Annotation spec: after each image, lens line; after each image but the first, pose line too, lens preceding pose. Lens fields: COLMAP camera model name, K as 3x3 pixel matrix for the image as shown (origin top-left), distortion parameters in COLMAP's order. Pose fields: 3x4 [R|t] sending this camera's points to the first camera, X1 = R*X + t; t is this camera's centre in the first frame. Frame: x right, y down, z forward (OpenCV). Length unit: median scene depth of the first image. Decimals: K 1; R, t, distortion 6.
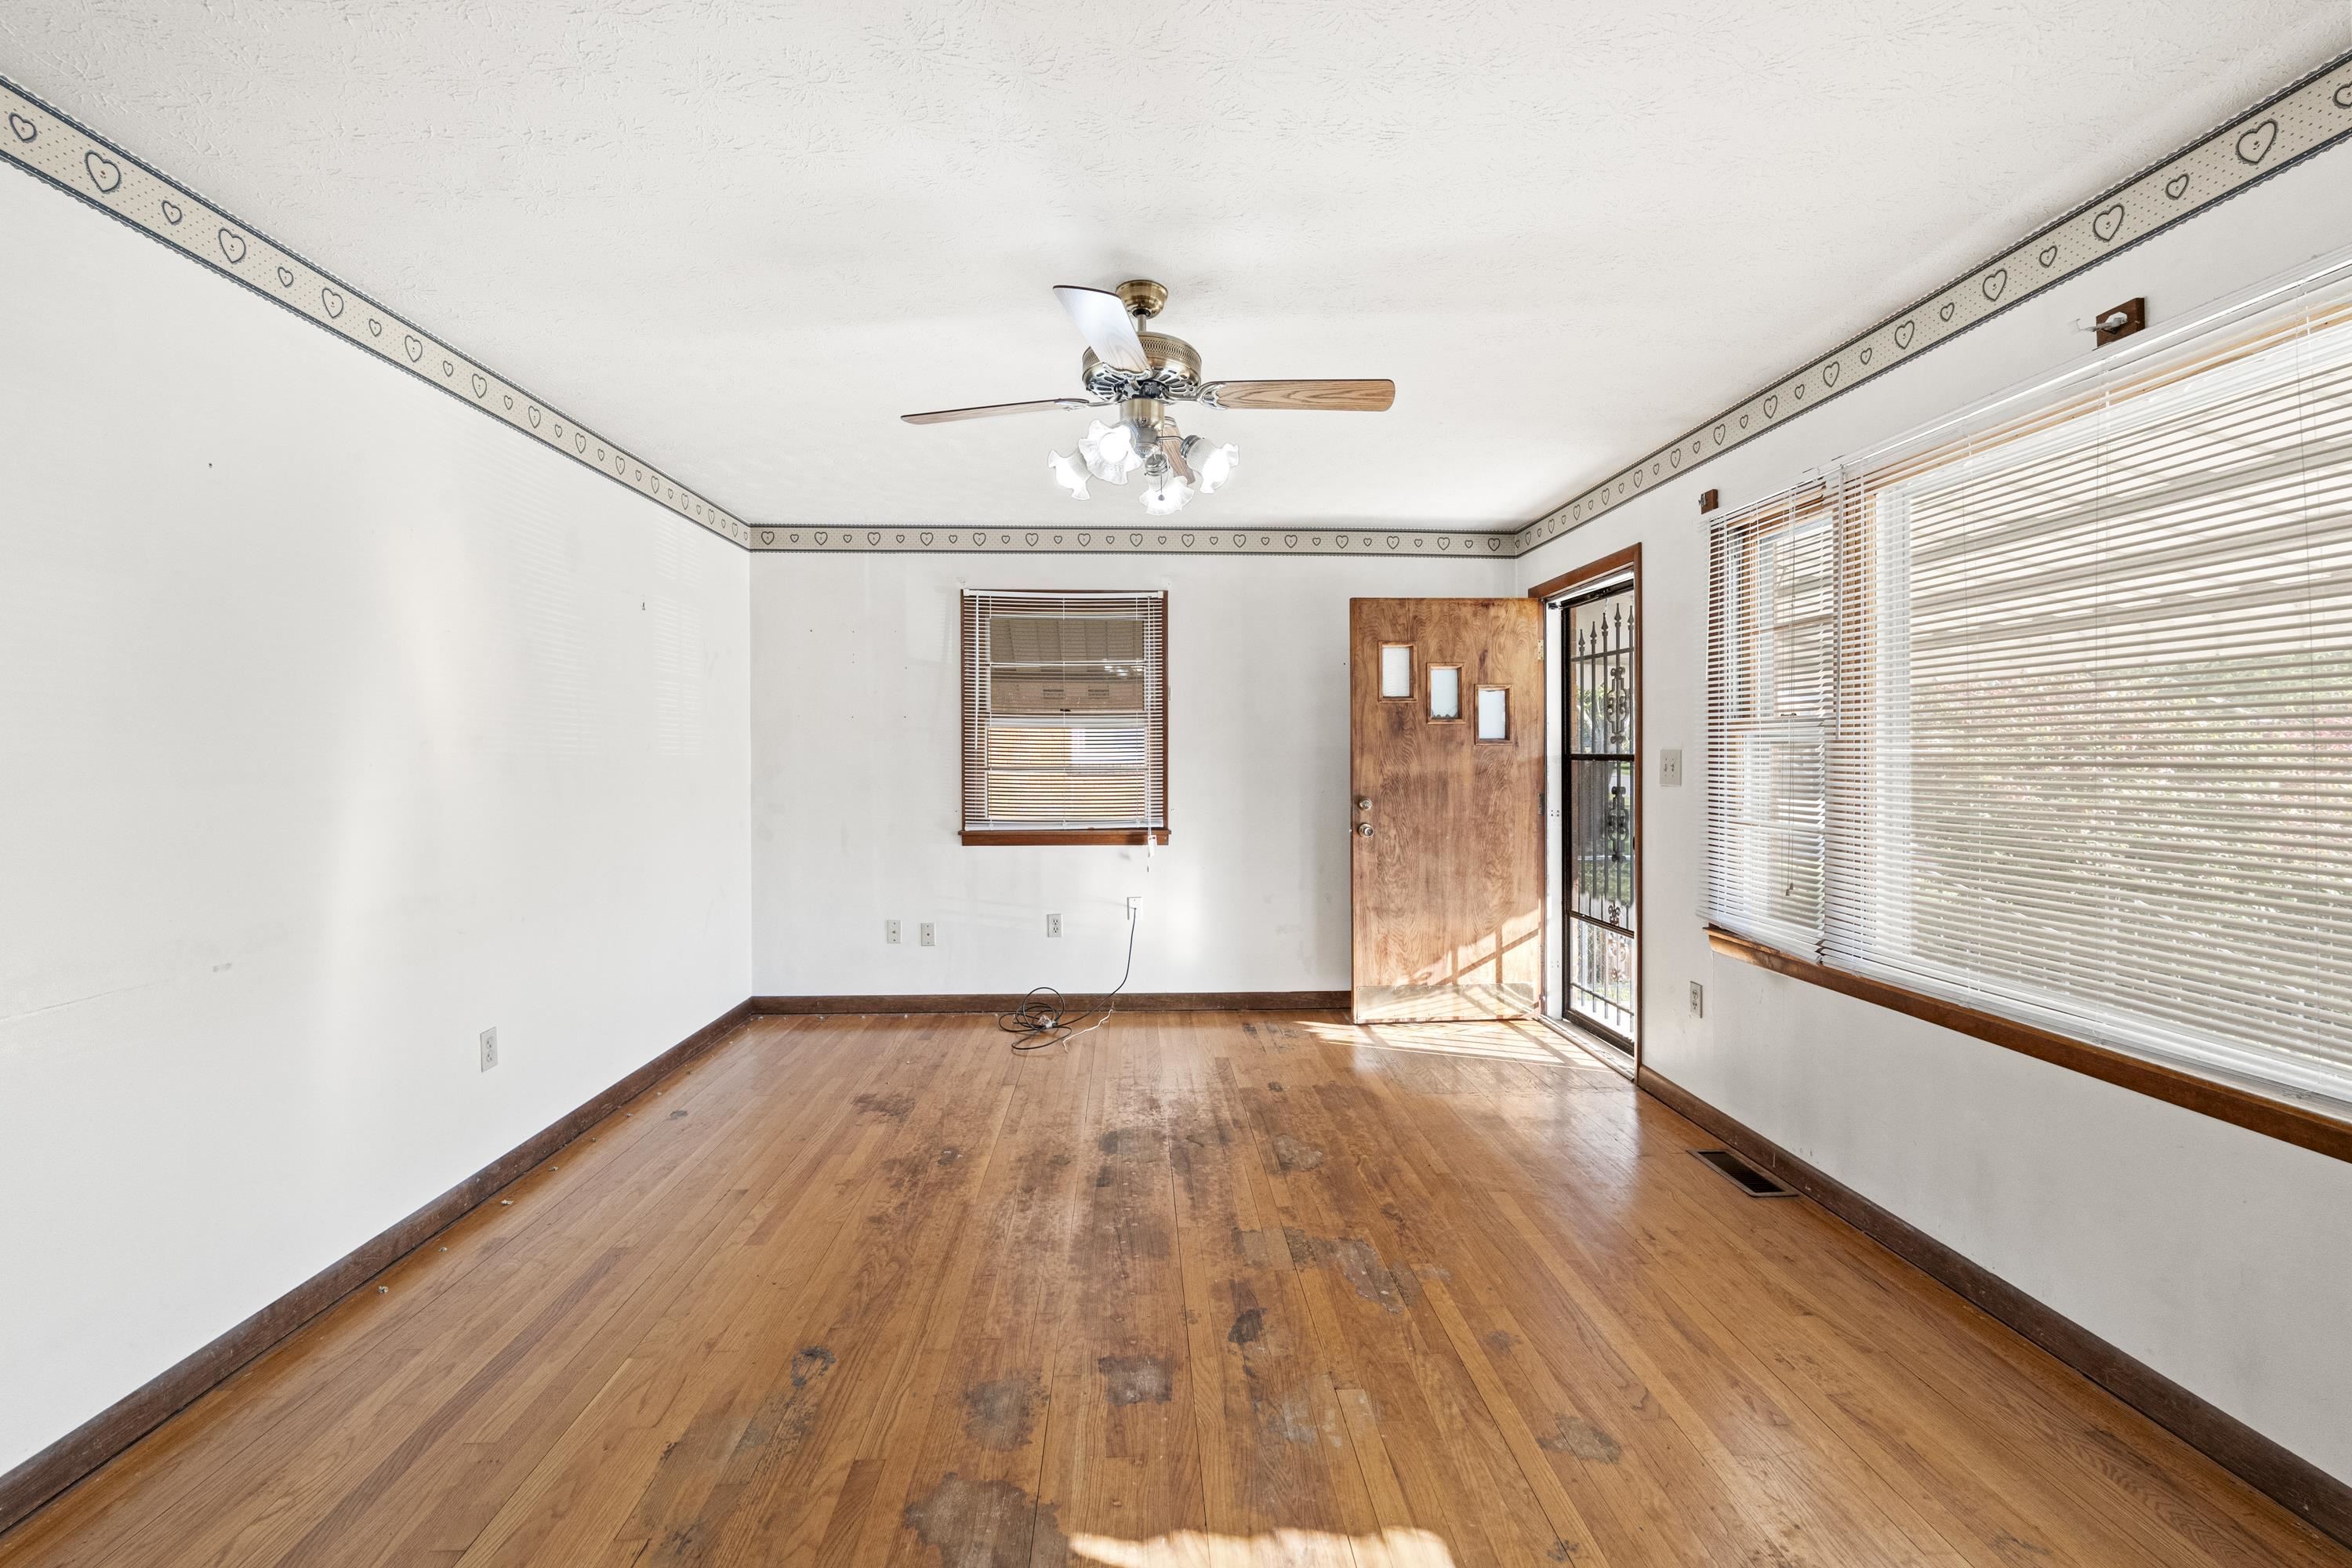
lens RADIAL K [[963.8, 0, 1177.2], [0, 963.8, 787.8], [0, 0, 1]] dist [-0.012688, -0.000203]
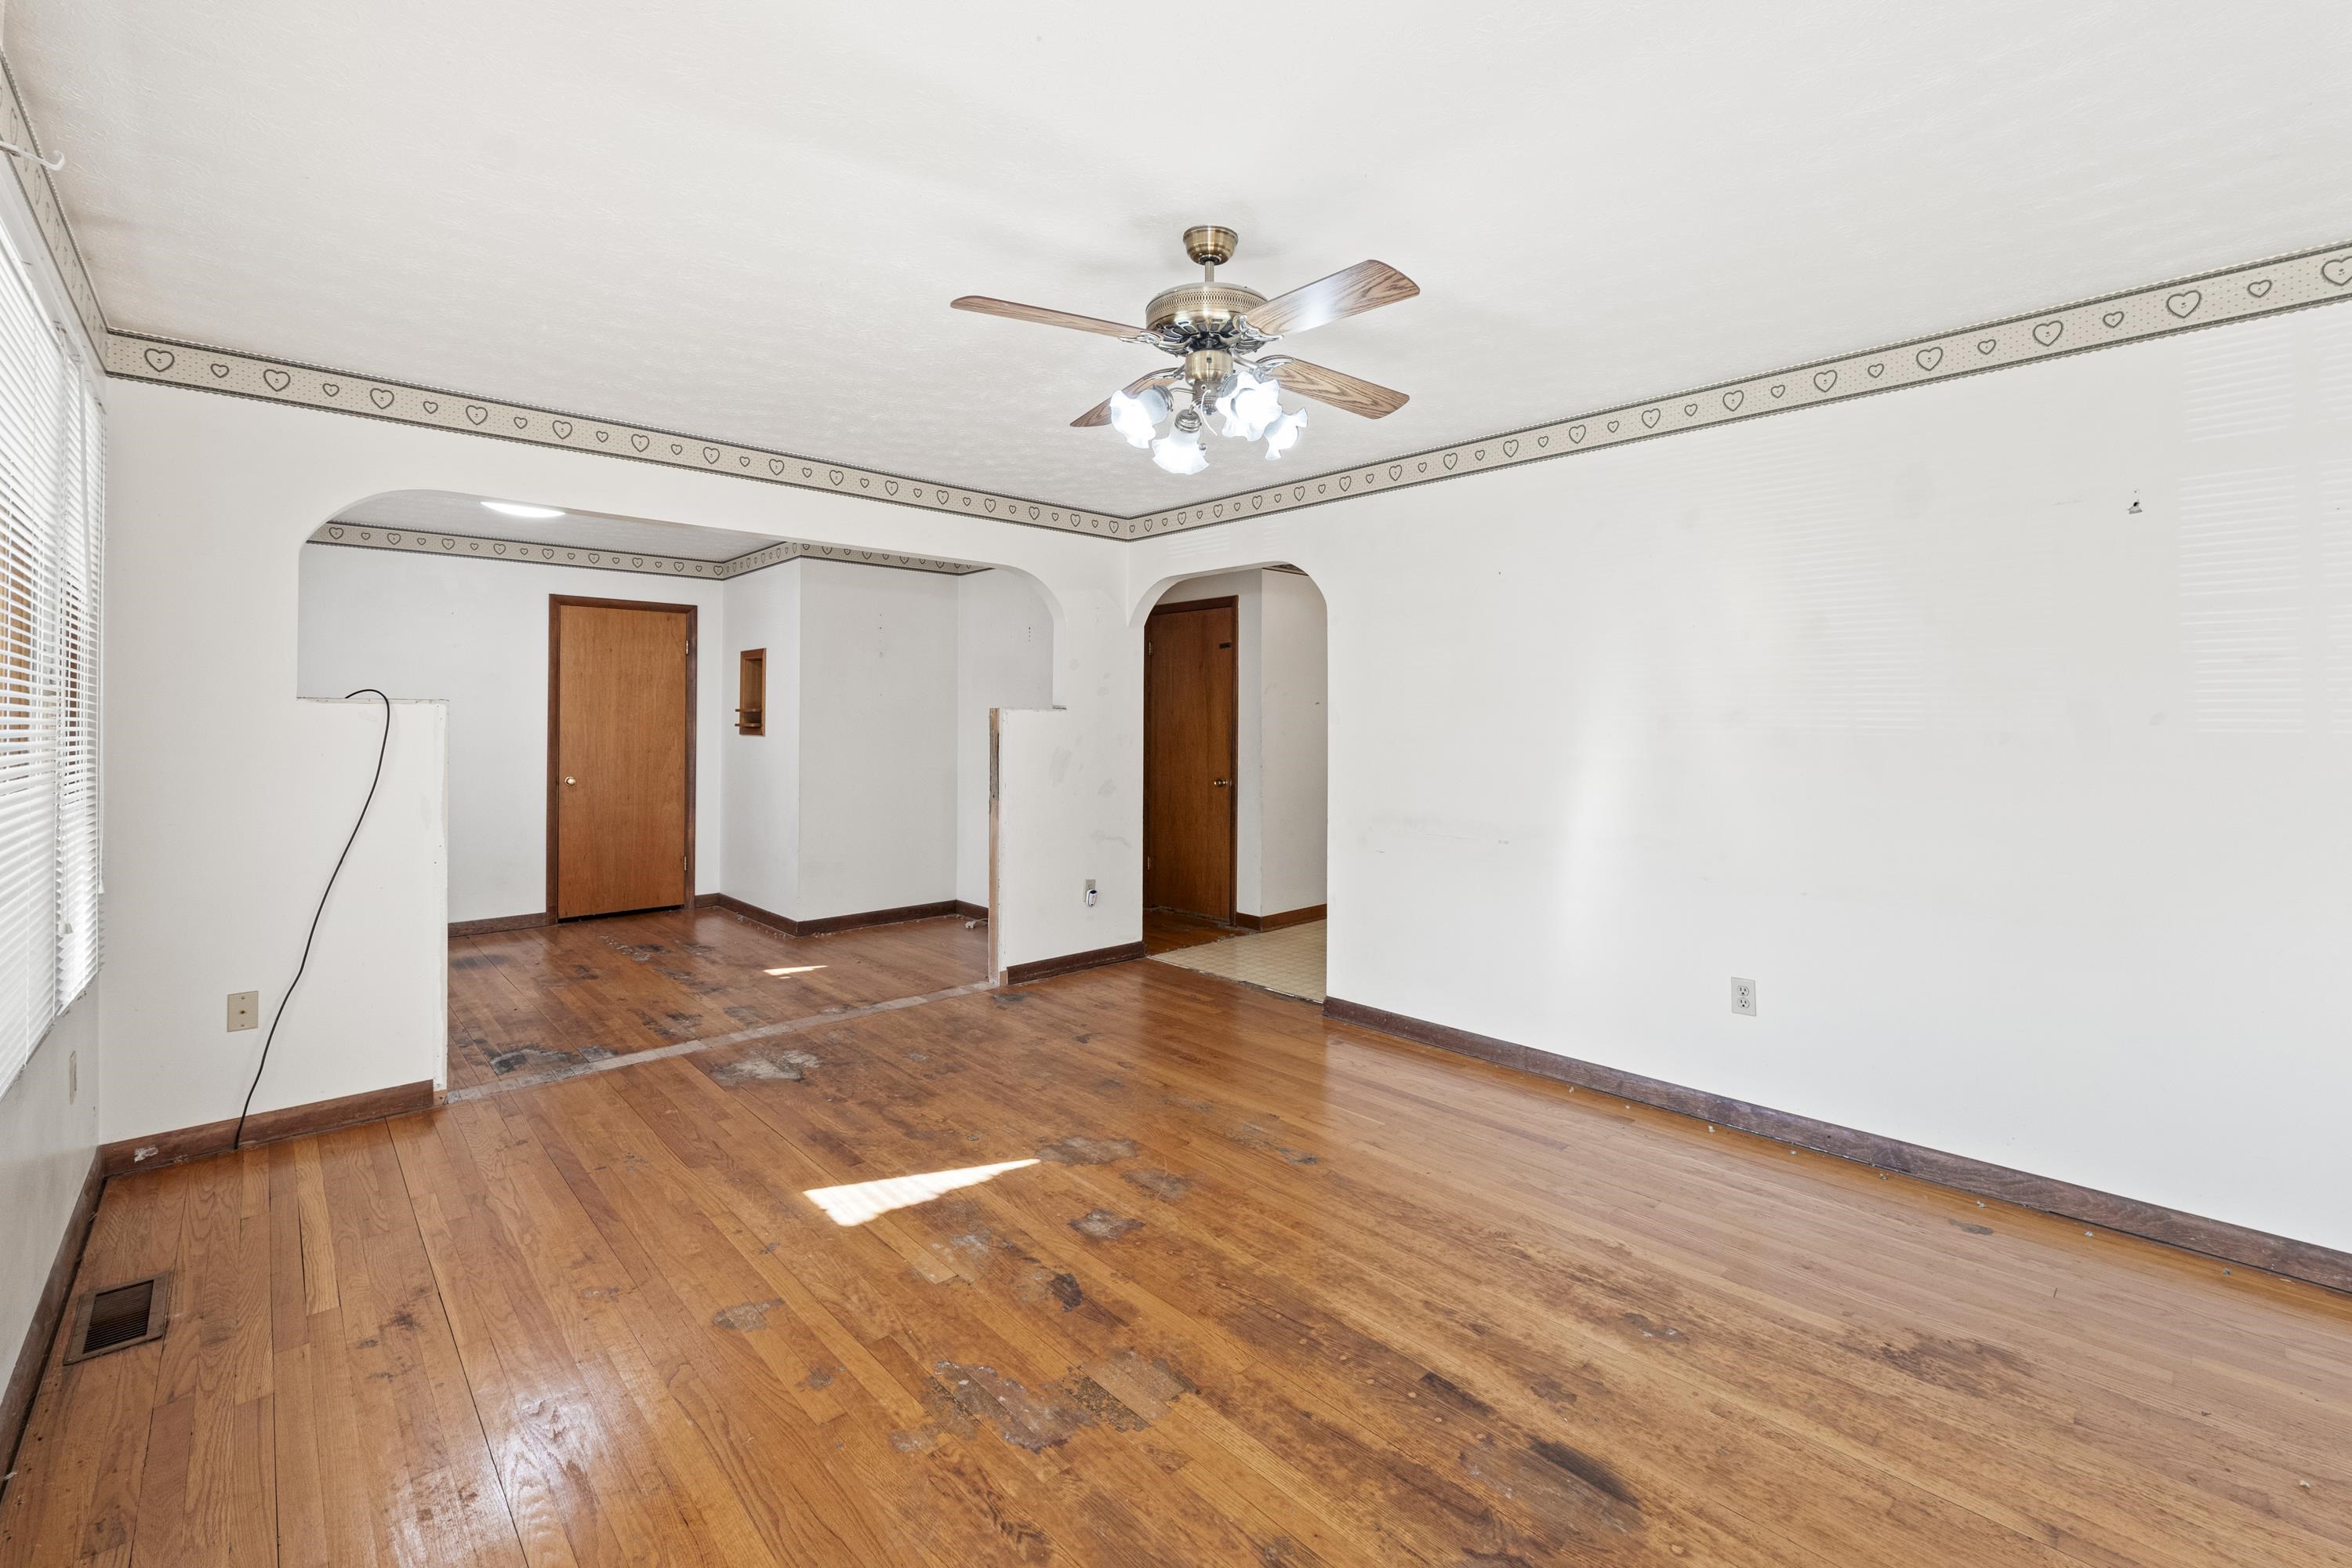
lens RADIAL K [[977.1, 0, 1165.3], [0, 977.1, 716.5], [0, 0, 1]] dist [-0.006920, -0.000100]
pose [[-0.762581, -0.002957, -0.646886, 0.553027], [-0.021399, 0.999558, 0.020657, -0.061983], [0.646538, 0.029595, -0.762307, 1.525782]]
